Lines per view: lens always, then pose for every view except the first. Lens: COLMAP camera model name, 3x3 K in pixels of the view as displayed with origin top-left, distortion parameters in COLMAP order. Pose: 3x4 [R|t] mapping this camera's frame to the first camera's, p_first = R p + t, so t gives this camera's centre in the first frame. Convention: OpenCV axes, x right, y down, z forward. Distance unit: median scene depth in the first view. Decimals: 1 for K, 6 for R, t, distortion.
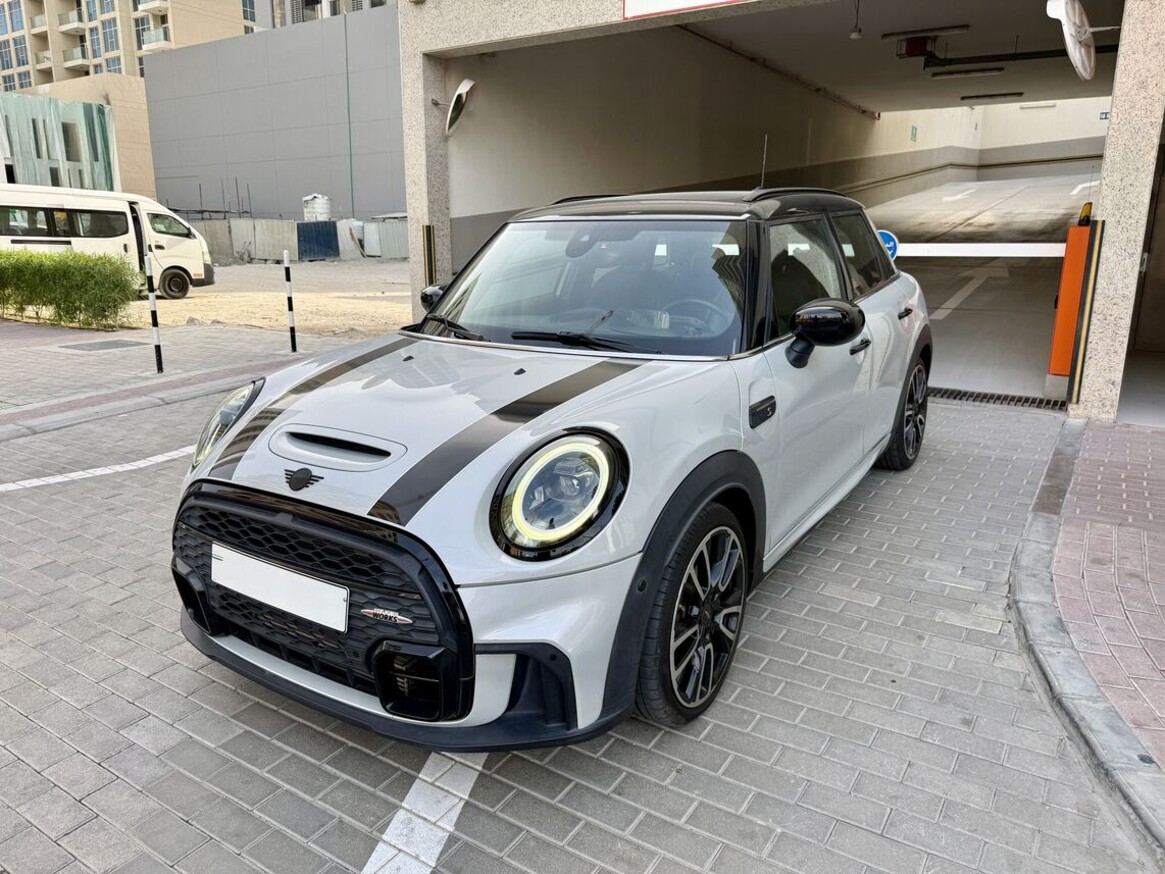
lens RADIAL K [[860.0, 0, 558.1], [0, 860.0, 459.7], [0, 0, 1]] dist [-0.005233, -0.014605]
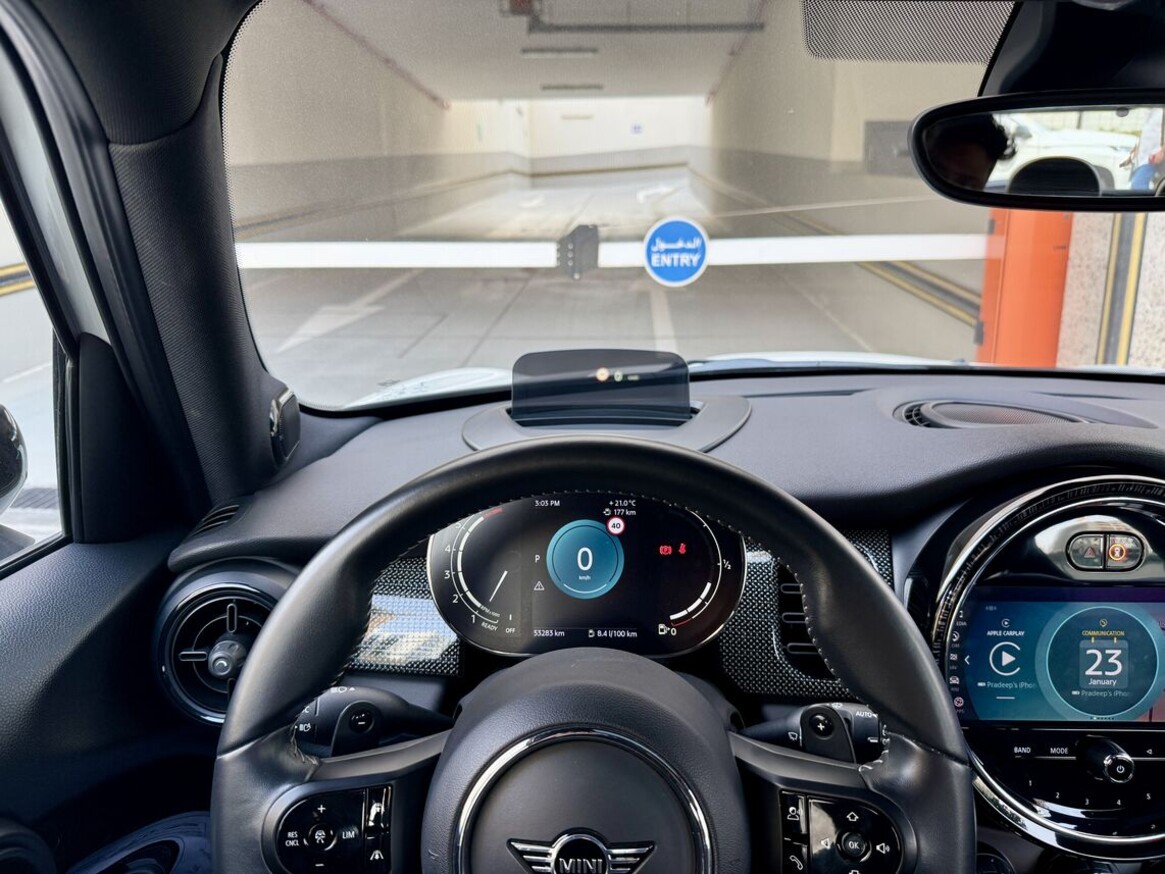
lens RADIAL K [[829.1, 0, 582.5], [0, 829.1, 437.0], [0, 0, 1]] dist [-0.005983, -0.012208]
pose [[0.846804, -0.122456, 0.517617, 0.048432], [0.139094, 0.990256, 0.006718, -0.179129], [-0.513396, 0.066308, 0.855586, 0.756117]]
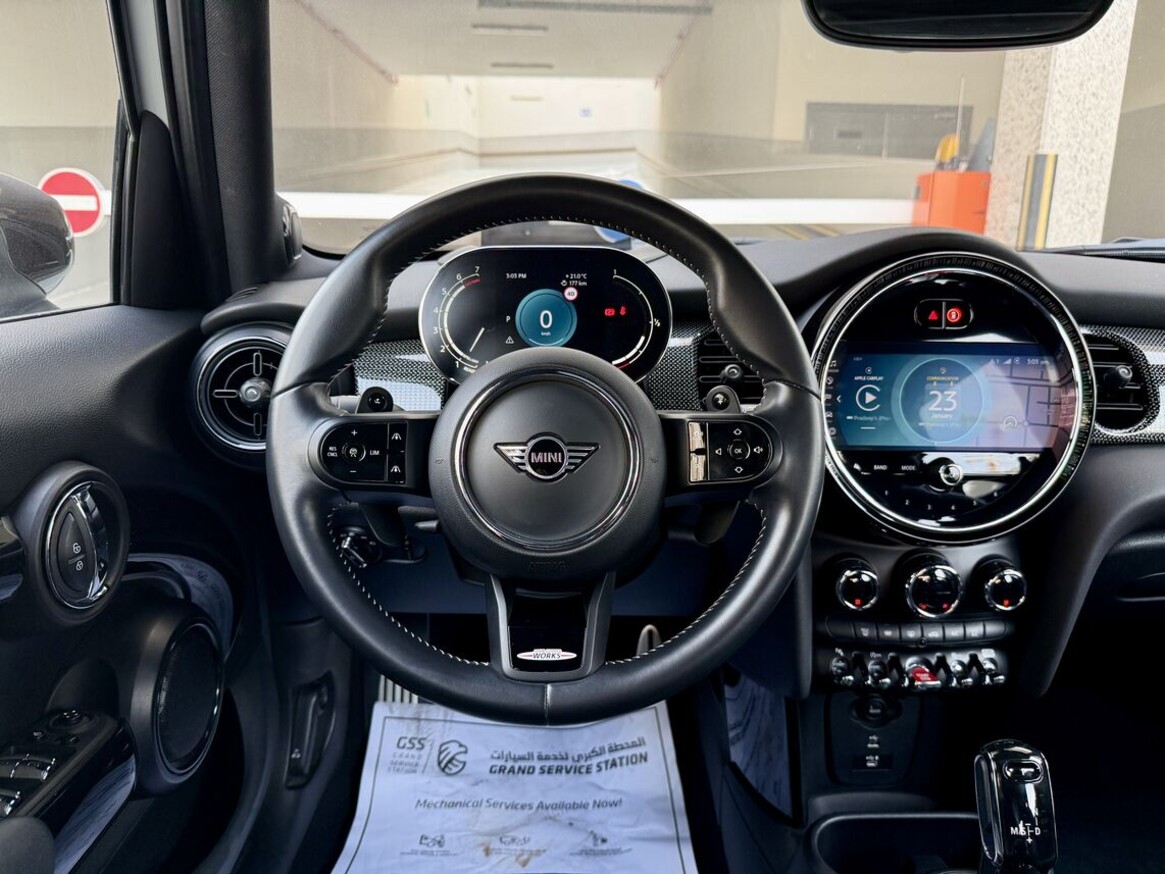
lens RADIAL K [[829.1, 0, 582.5], [0, 829.1, 437.0], [0, 0, 1]] dist [-0.005983, -0.012208]
pose [[0.812594, -0.122920, 0.569721, 0.027889], [0.129528, 0.991149, 0.029100, -0.147255], [-0.568255, 0.050148, 0.821323, 0.735410]]
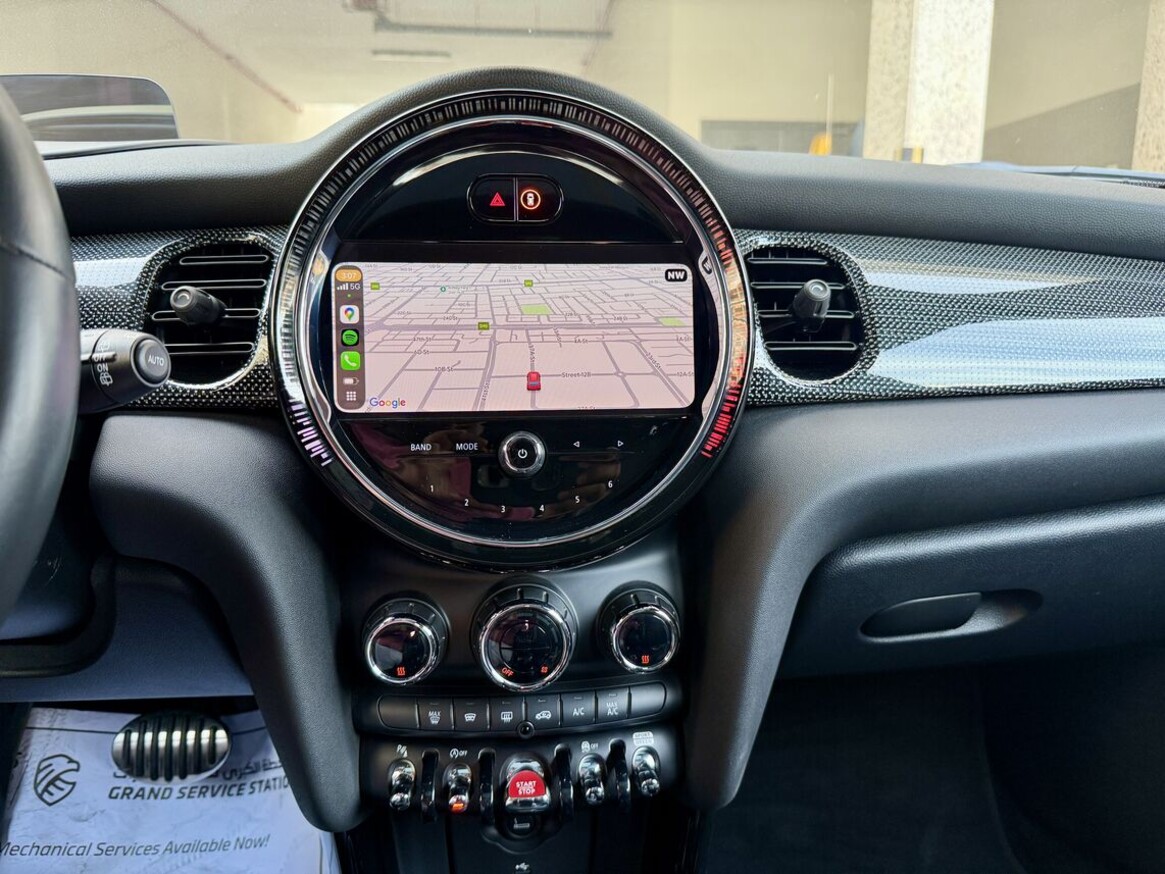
lens RADIAL K [[829.1, 0, 582.5], [0, 829.1, 437.0], [0, 0, 1]] dist [-0.005983, -0.012208]
pose [[0.764173, -0.125906, 0.632604, 0.103665], [0.161478, 0.986875, 0.001353, -0.130818], [-0.624472, 0.101118, 0.774474, 0.745121]]
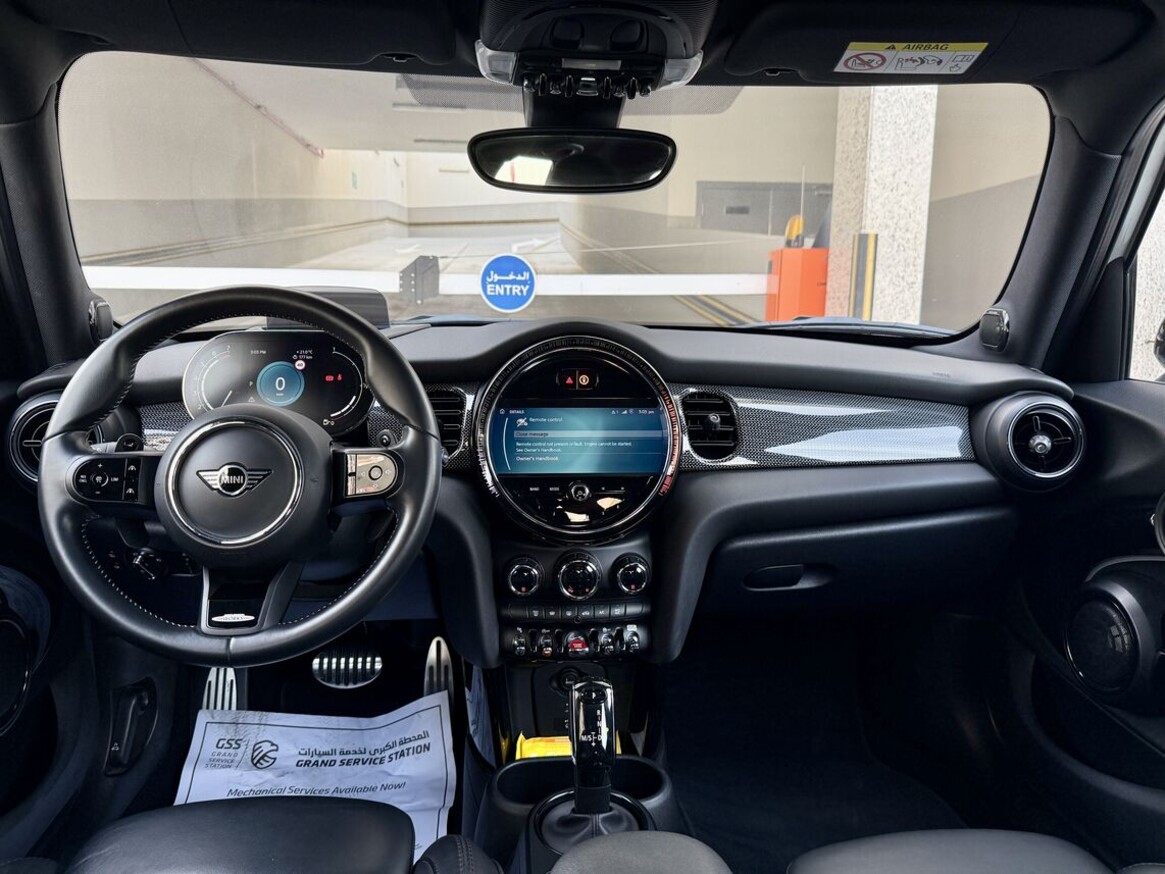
lens RADIAL K [[823.3, 0, 583.0], [0, 823.3, 442.1], [0, 0, 1]] dist [-0.000204, -0.033809]
pose [[0.766341, -0.097554, 0.634984, 0.037351], [0.148914, 0.988458, -0.027860, -0.135830], [-0.624937, 0.115908, 0.772023, 0.670442]]
